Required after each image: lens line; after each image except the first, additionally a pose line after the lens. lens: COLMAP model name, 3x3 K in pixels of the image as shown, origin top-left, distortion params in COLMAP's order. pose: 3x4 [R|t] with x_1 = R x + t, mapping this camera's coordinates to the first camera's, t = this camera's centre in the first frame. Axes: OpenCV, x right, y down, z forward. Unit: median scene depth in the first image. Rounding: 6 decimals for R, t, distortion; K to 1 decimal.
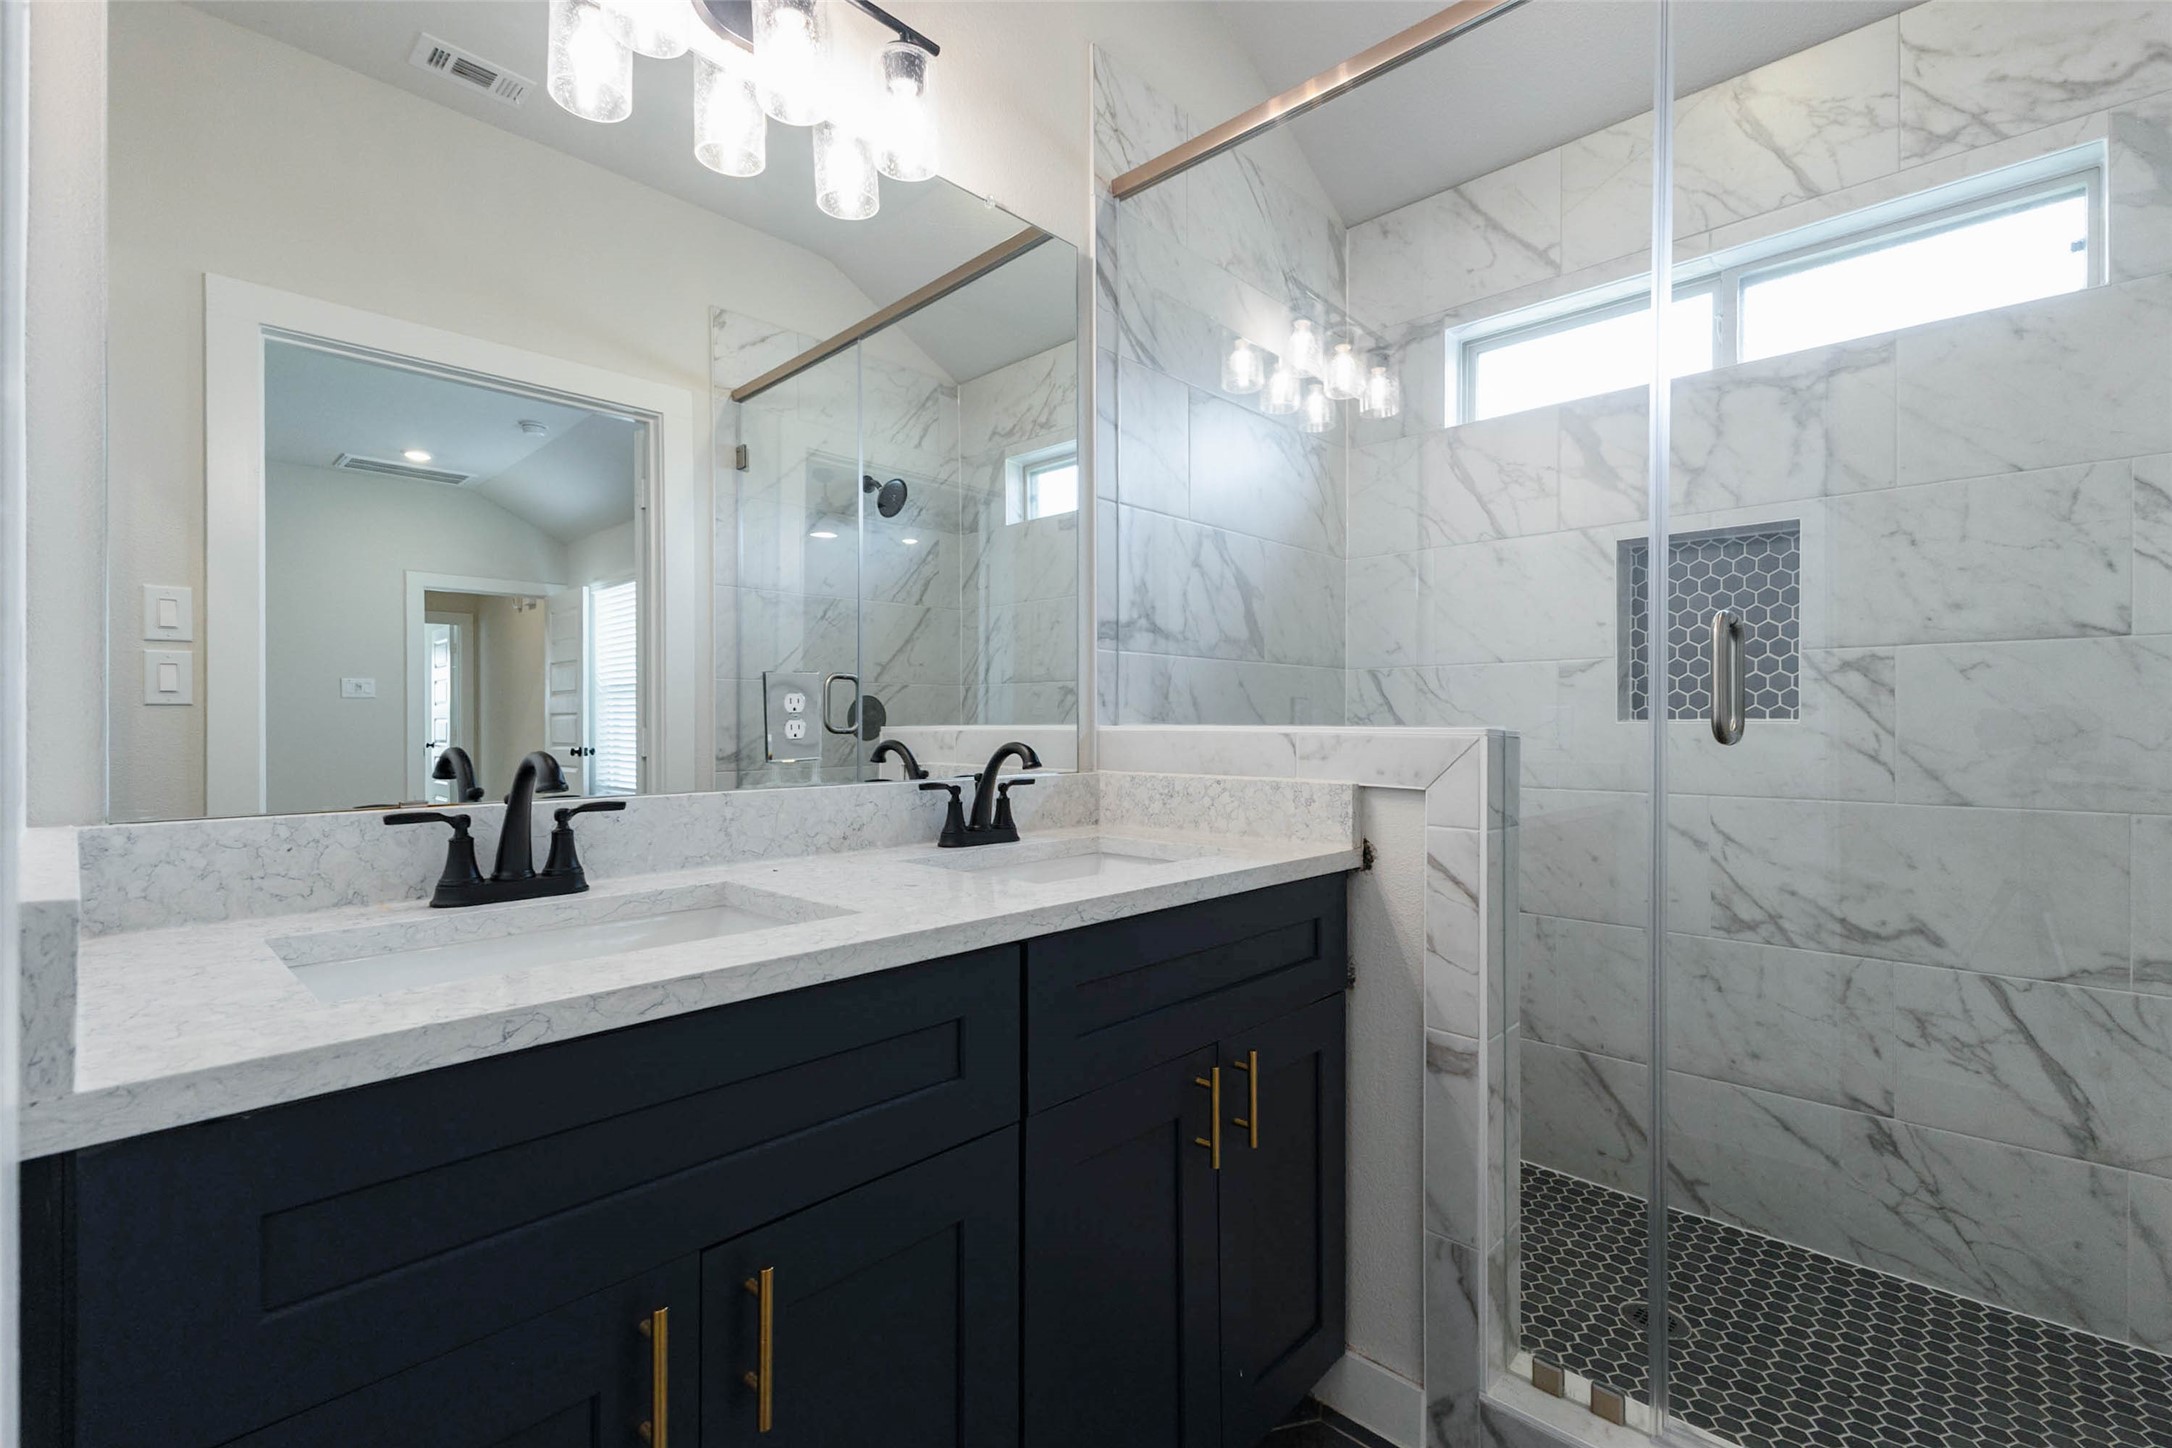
lens RADIAL K [[999.8, 0, 1088.8], [0, 999.8, 712.8], [0, 0, 1]] dist [0.011889, -0.000314]
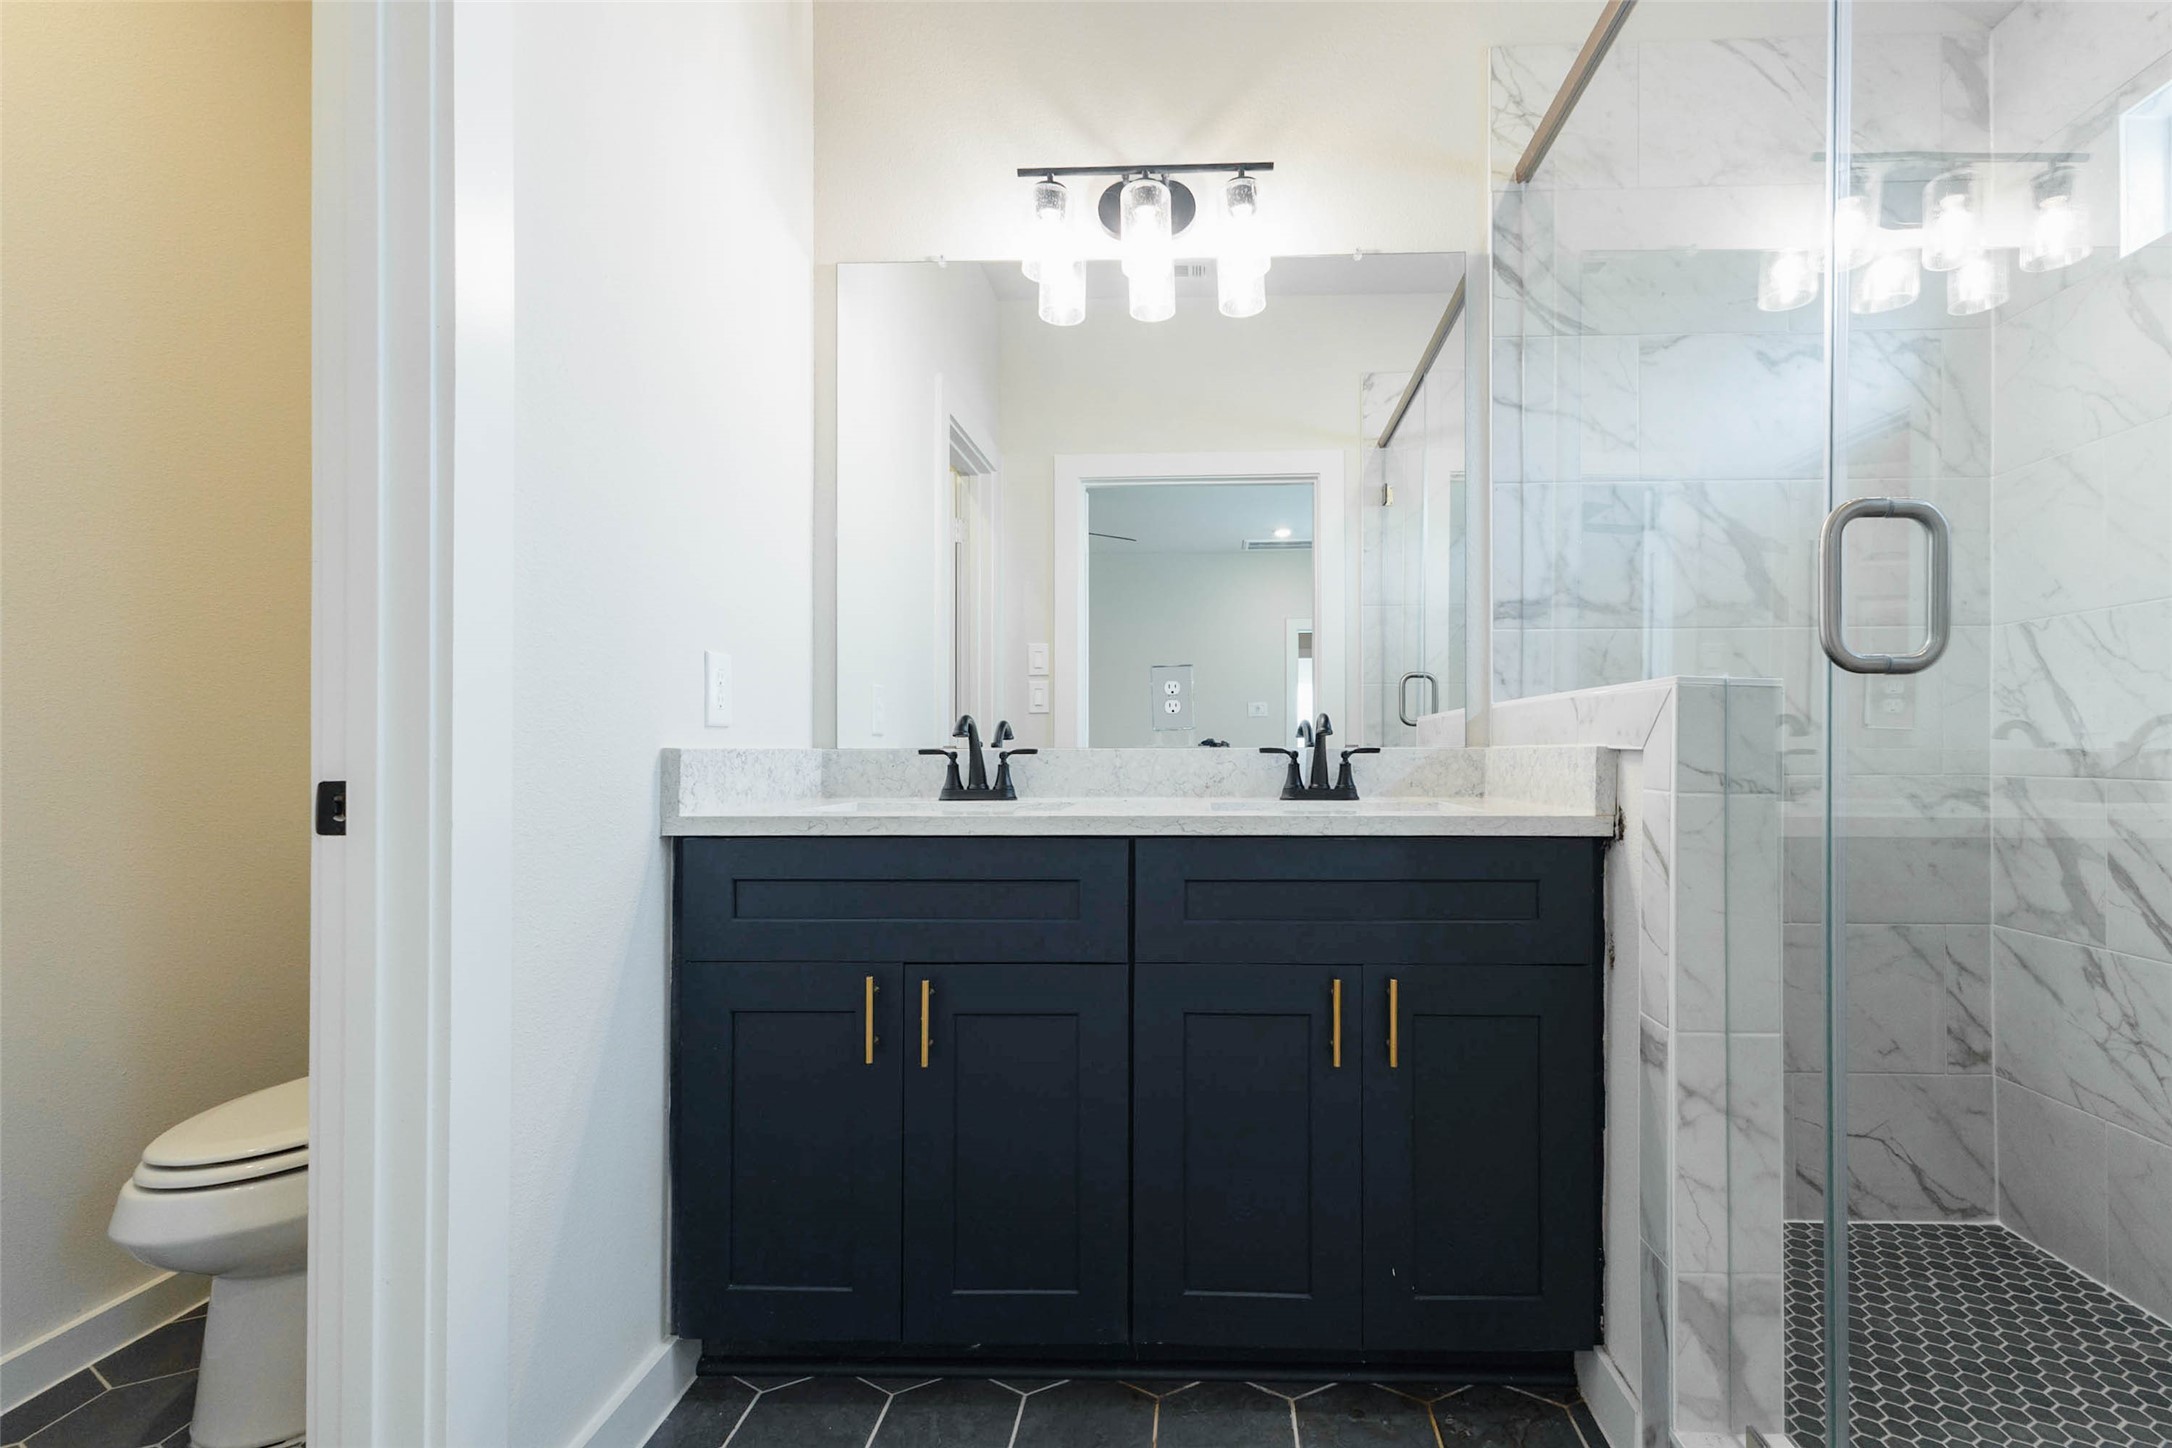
lens RADIAL K [[946.6, 0, 1088.6], [0, 946.6, 736.6], [0, 0, 1]] dist [0.001329, -0.000074]
pose [[0.634678, -0.006569, -0.772749, 0.489844], [0.008959, 0.999959, -0.001143, 0.043736], [0.772725, -0.006197, 0.634711, 0.051779]]
